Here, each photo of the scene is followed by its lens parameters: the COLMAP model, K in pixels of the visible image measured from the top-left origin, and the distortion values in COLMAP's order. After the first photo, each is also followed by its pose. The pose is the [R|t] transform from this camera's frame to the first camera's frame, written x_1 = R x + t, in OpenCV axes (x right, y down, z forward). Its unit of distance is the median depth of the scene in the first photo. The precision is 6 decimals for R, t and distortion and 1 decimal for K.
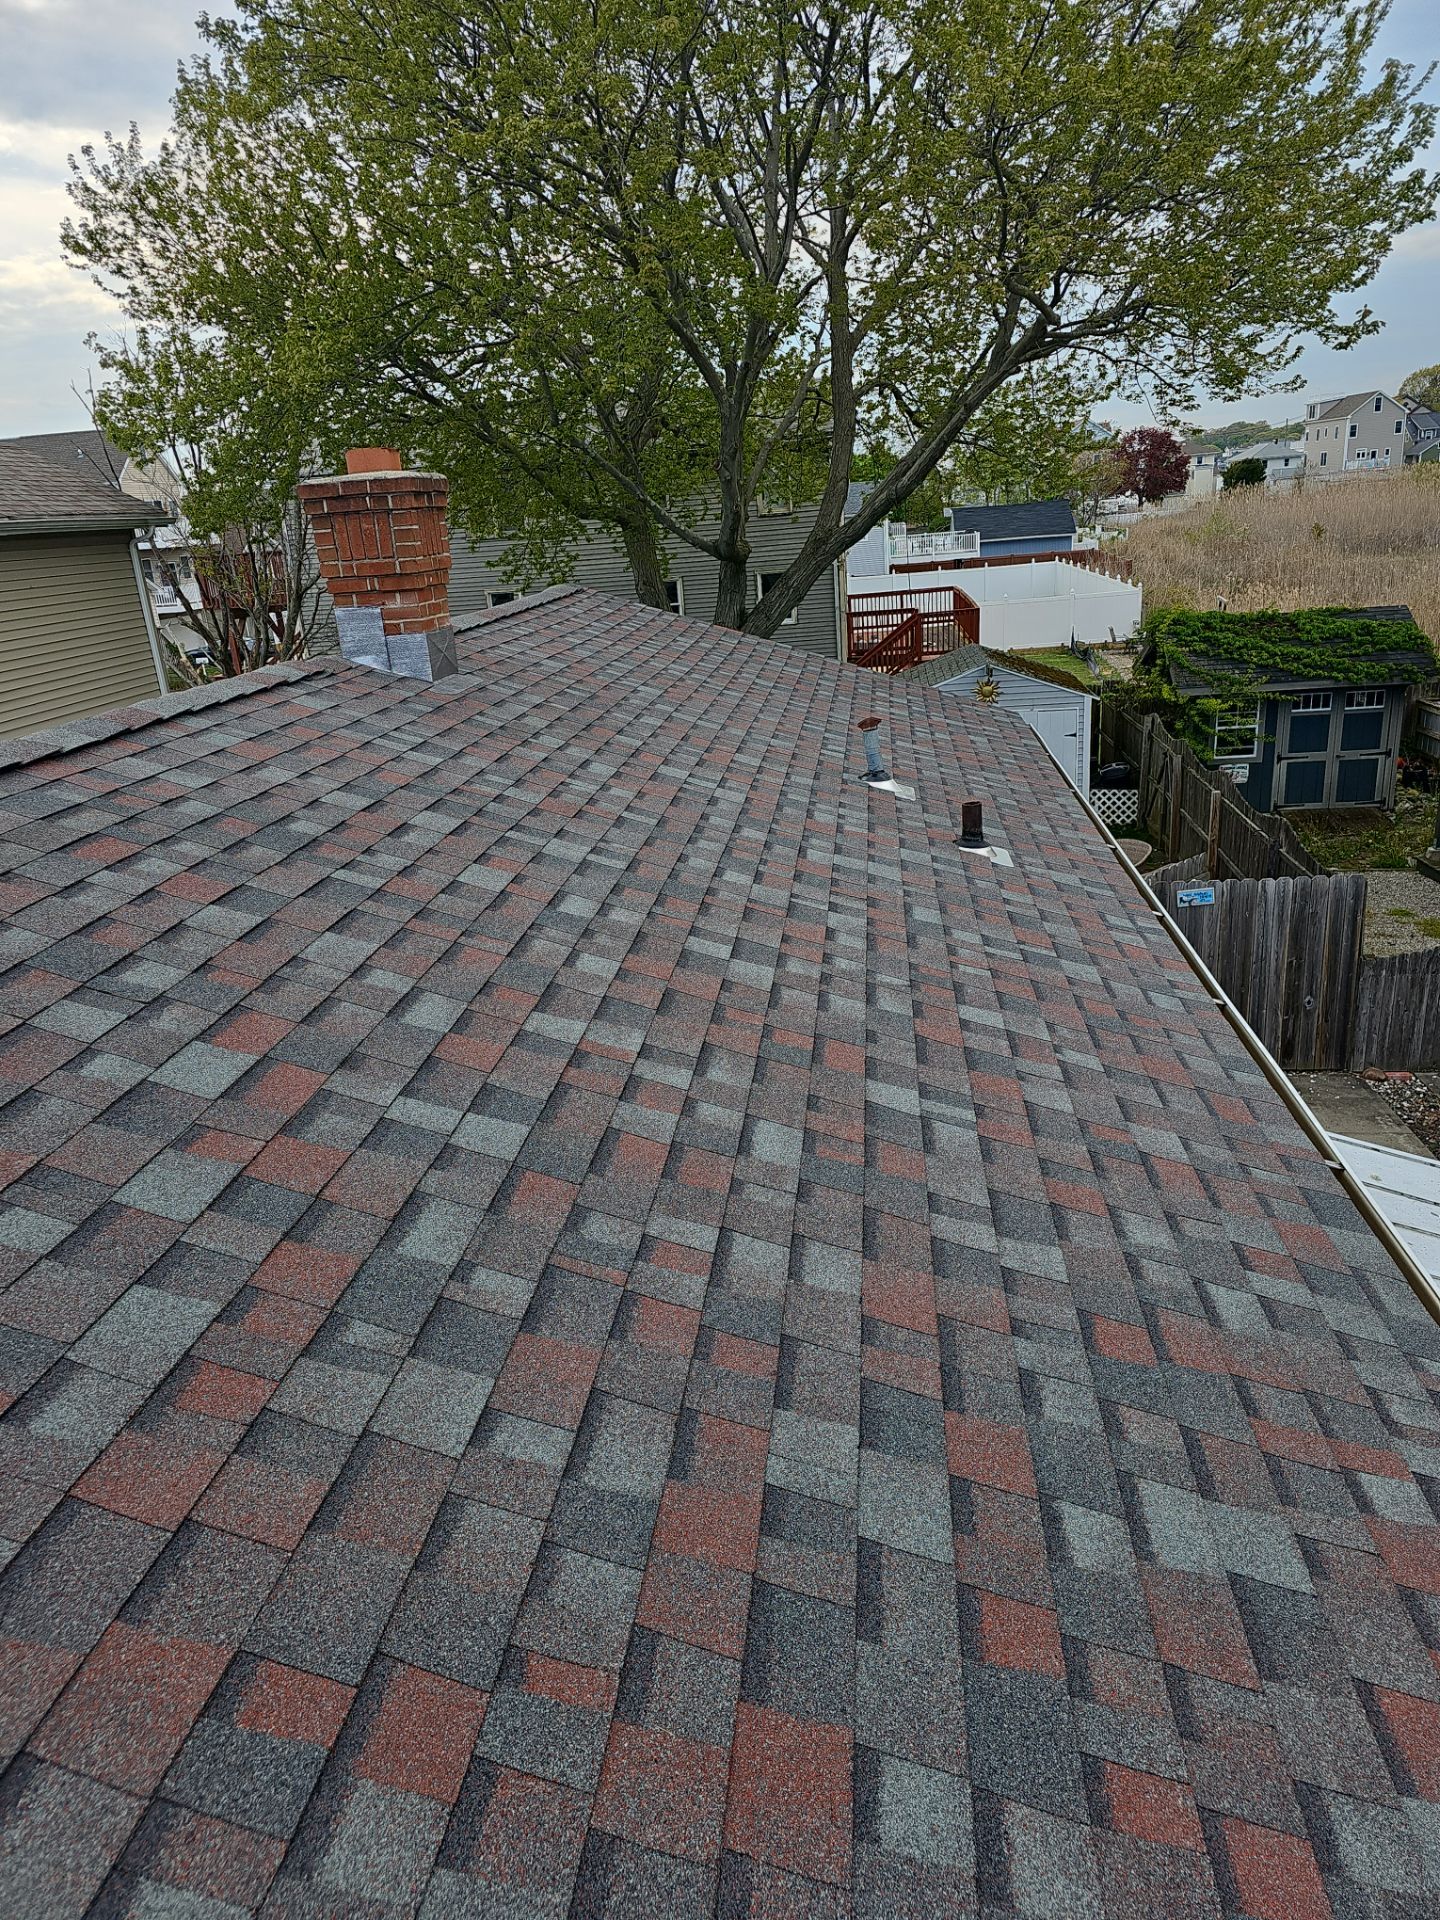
lens RADIAL K [[1284.4, 0, 735.1], [0, 1284.4, 949.4], [0, 0, 1]] dist [0.071232, -0.061795]
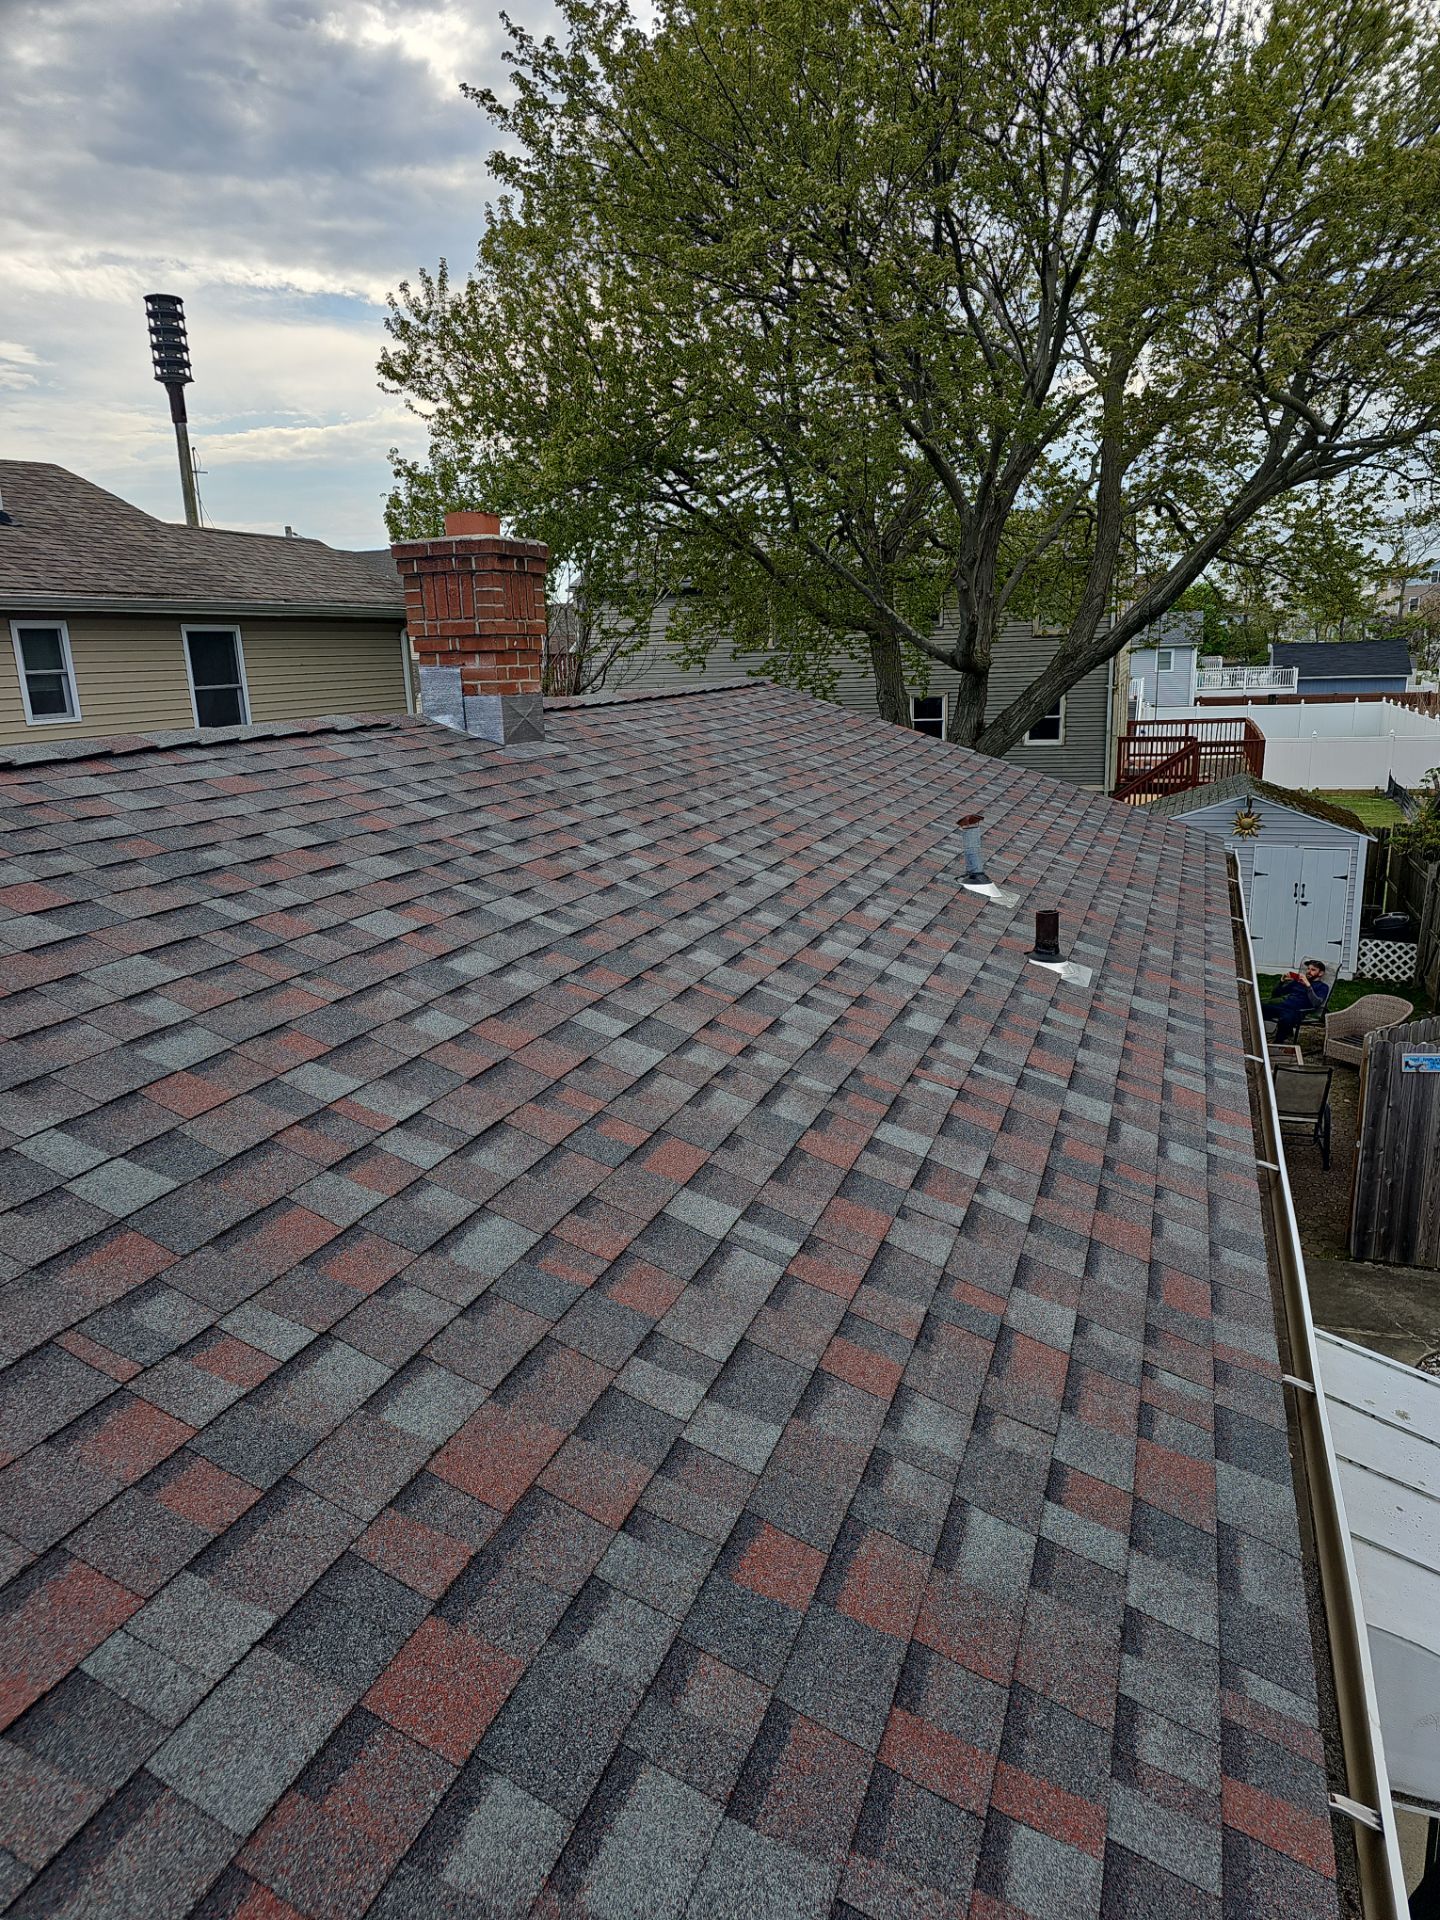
lens RADIAL K [[1291.2, 0, 714.8], [0, 1291.2, 952.0], [0, 0, 1]] dist [0.066521, -0.062214]
pose [[0.972179, 0.092907, -0.215024, 0.214062], [-0.110631, 0.991258, -0.071891, 0.004736], [0.206465, 0.093679, 0.973959, 0.122569]]
